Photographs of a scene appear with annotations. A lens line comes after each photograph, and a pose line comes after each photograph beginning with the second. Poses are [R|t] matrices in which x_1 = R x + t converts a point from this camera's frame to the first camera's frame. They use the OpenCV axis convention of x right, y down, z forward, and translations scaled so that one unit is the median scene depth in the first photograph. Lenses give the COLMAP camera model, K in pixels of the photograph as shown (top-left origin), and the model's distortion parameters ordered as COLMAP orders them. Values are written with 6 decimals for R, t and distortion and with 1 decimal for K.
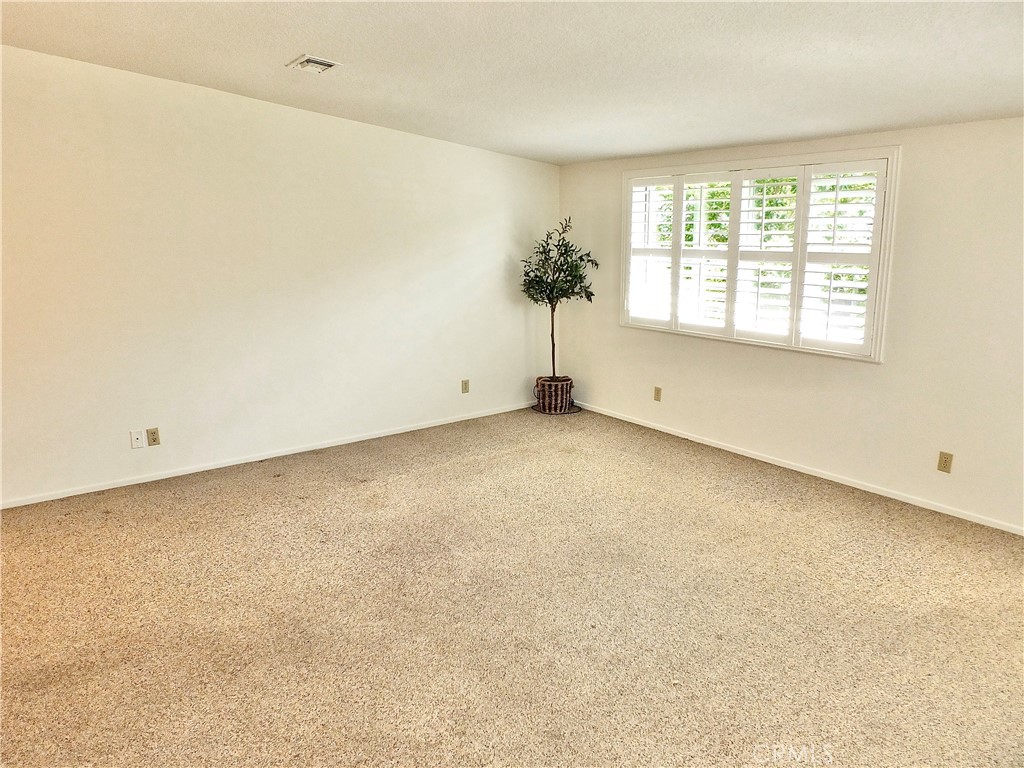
lens RADIAL K [[700.3, 0, 510.2], [0, 700.3, 383.8], [0, 0, 1]] dist [-0.024606, 0.000903]
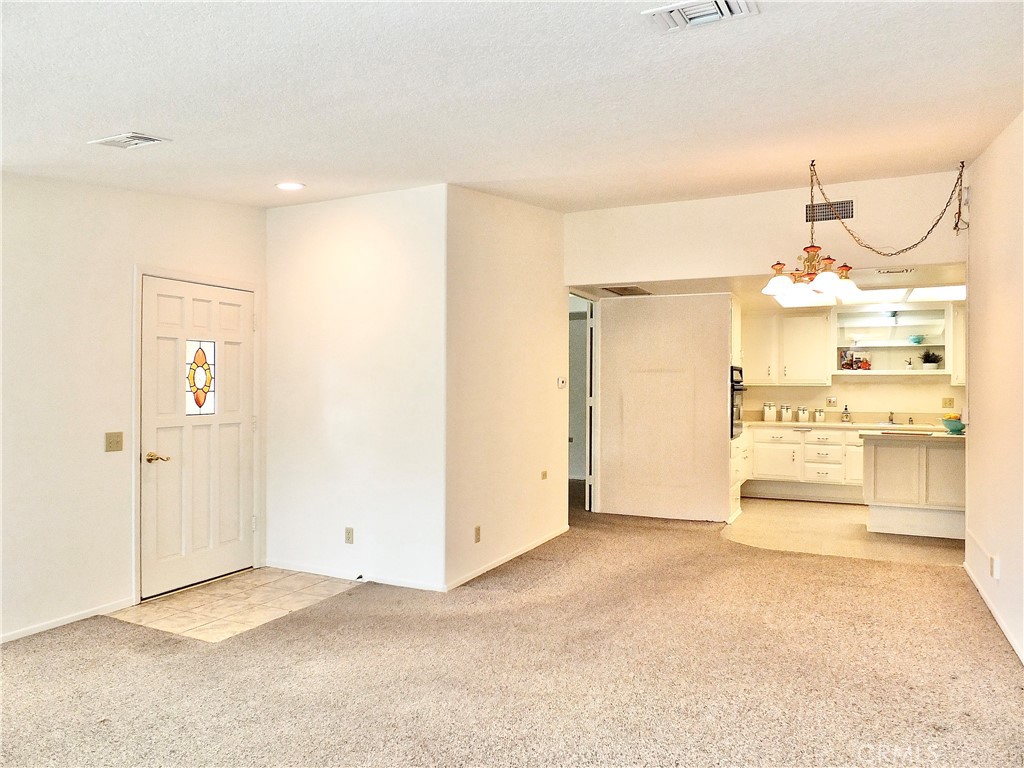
lens RADIAL K [[700.3, 0, 511.5], [0, 700.3, 387.8], [0, 0, 1]] dist [-0.024606, 0.000903]
pose [[-0.885856, 0.005872, -0.463923, 0.079591], [-0.099751, 0.974125, 0.202805, -0.184261], [0.453110, 0.225933, -0.862349, 1.037862]]
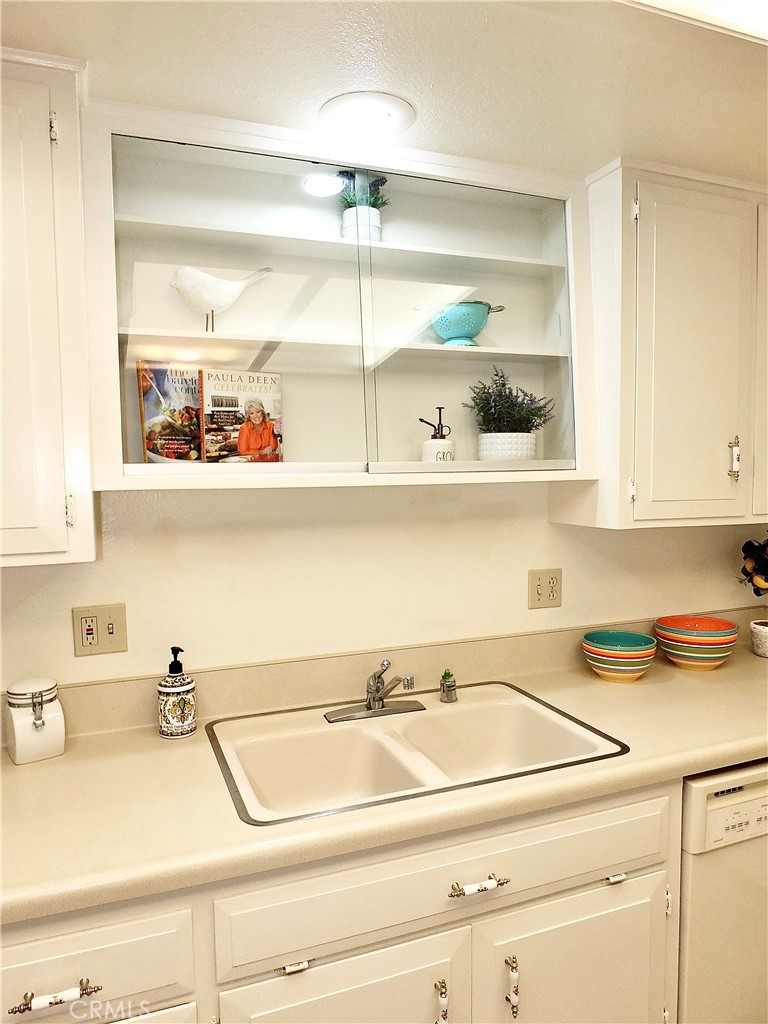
lens RADIAL K [[700.3, 0, 385.8], [0, 700.3, 517.1], [0, 0, 1]] dist [-0.024606, 0.000903]
pose [[-0.252353, 0.070699, -0.965049, -1.117465], [-0.193710, 0.973448, 0.121968, -0.002683], [0.948048, 0.217718, -0.231957, 0.129661]]
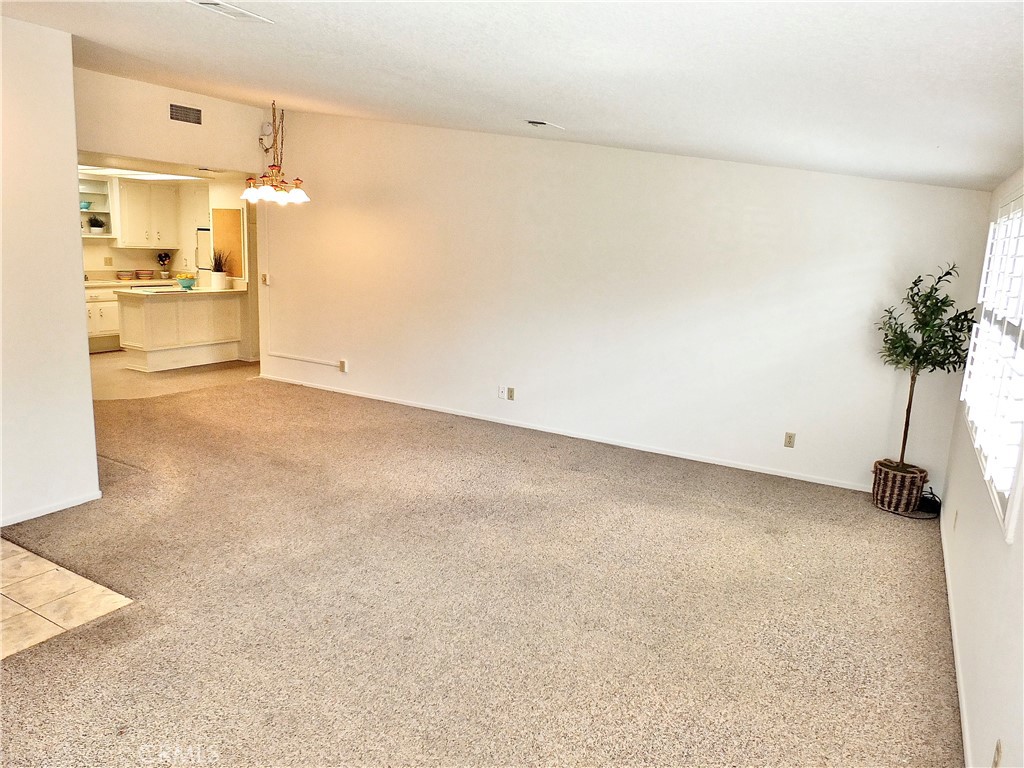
lens RADIAL K [[700.3, 0, 512.1], [0, 700.3, 383.1], [0, 0, 1]] dist [-0.024606, 0.000903]
pose [[0.404020, 0.203578, -0.891809, 0.664679], [-0.248065, 0.962772, 0.107395, -0.086479], [0.880472, 0.177837, 0.439480, 0.329257]]
